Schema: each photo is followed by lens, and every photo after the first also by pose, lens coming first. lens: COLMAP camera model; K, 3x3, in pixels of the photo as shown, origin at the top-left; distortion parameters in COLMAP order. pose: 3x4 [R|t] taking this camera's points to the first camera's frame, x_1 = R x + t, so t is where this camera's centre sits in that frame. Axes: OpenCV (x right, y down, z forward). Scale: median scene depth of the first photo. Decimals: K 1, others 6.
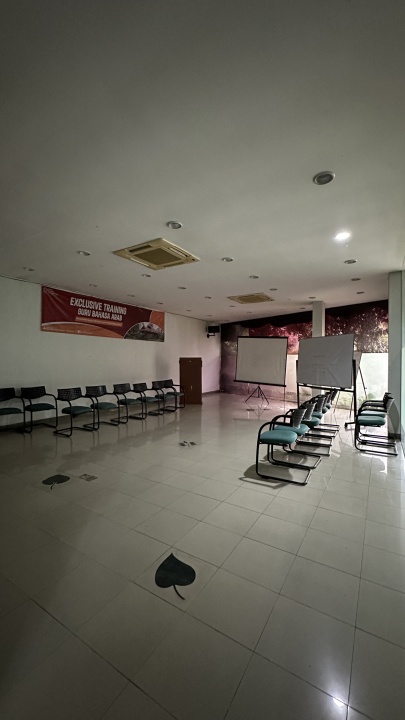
lens RADIAL K [[284.7, 0, 201.8], [0, 284.7, 361.3], [0, 0, 1]] dist [0.002037, 0.000033]
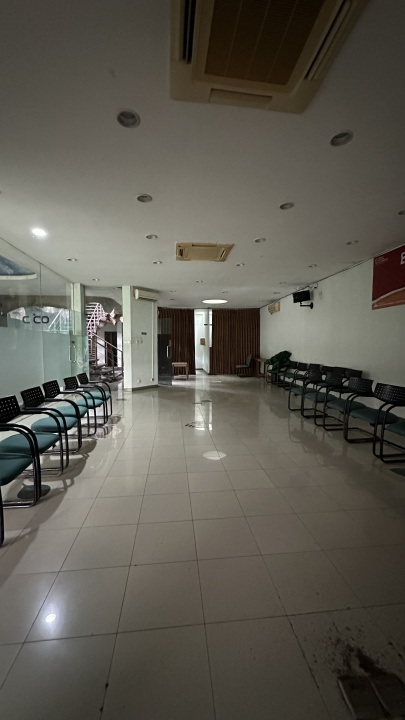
lens RADIAL K [[284.7, 0, 202.8], [0, 284.7, 360.4], [0, 0, 1]] dist [0.002037, 0.000033]
pose [[-0.787078, 0.030195, -0.616114, 0.409365], [0.000726, 0.998846, 0.048024, 0.009209], [0.616853, 0.037352, -0.786192, 1.367338]]
